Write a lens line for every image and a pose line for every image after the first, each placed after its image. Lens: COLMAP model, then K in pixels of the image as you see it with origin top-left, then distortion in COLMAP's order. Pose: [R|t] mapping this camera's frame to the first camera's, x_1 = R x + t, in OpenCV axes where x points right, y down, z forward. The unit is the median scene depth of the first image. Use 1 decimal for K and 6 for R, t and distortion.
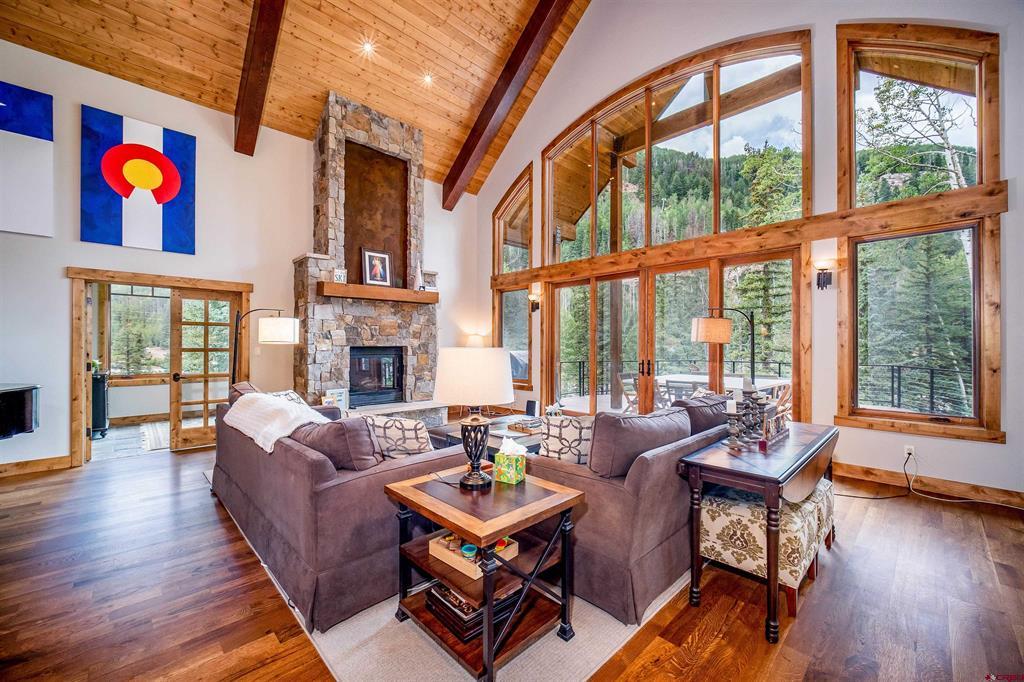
lens RADIAL K [[414.5, 0, 495.4], [0, 414.5, 346.4], [0, 0, 1]] dist [-0.007238, 0.001993]
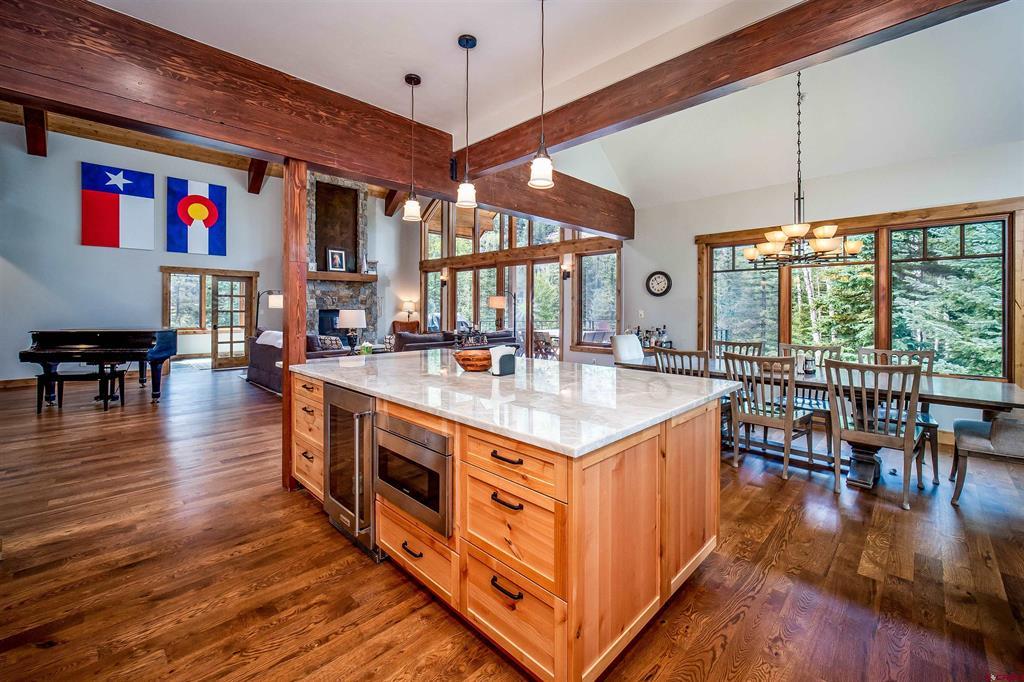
lens RADIAL K [[414.5, 0, 493.0], [0, 414.5, 311.6], [0, 0, 1]] dist [-0.007238, 0.001993]
pose [[0.999396, 0.001781, 0.034714, 0.273854], [-0.001950, 0.999986, 0.004835, -0.000849], [-0.034705, -0.004900, 0.999386, -0.644340]]
